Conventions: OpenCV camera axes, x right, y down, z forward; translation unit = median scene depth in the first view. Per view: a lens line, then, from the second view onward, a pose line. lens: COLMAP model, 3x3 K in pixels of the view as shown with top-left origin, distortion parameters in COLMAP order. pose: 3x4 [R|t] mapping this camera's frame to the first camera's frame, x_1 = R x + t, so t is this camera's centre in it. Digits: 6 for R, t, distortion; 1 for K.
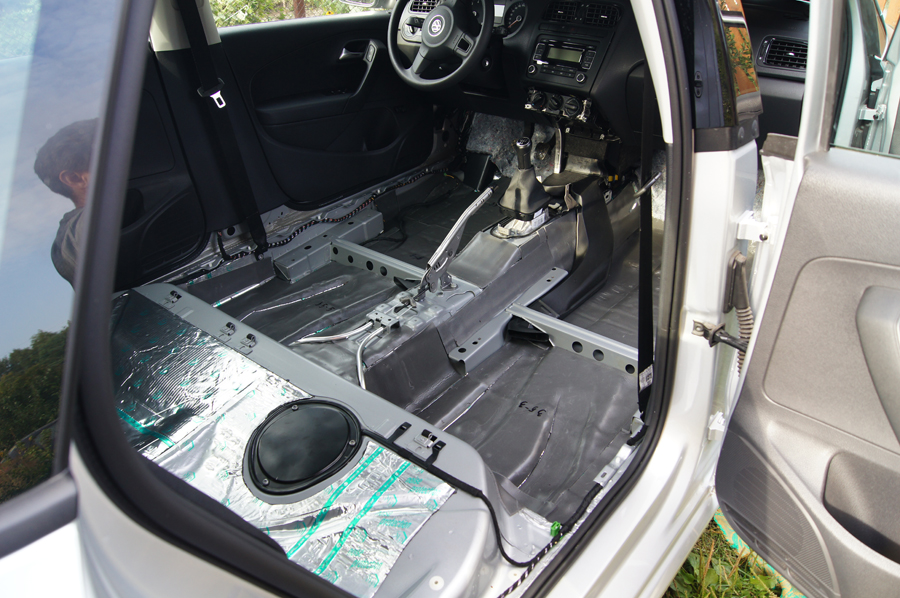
lens RADIAL K [[690.8, 0, 450.0], [0, 690.8, 299.0], [0, 0, 1]] dist [-0.003930, -0.000910]
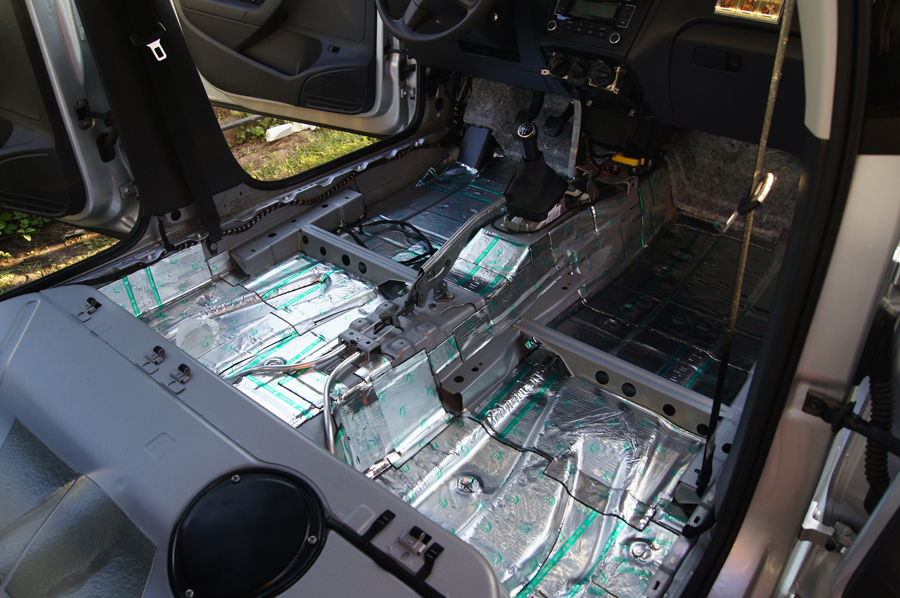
lens RADIAL K [[690.8, 0, 450.0], [0, 690.8, 299.0], [0, 0, 1]] dist [-0.003930, -0.000910]
pose [[0.999273, 0.024827, 0.028935, -0.016449], [-0.026169, 0.998552, 0.046994, -0.050300], [-0.027726, -0.047717, 0.998476, 0.188615]]
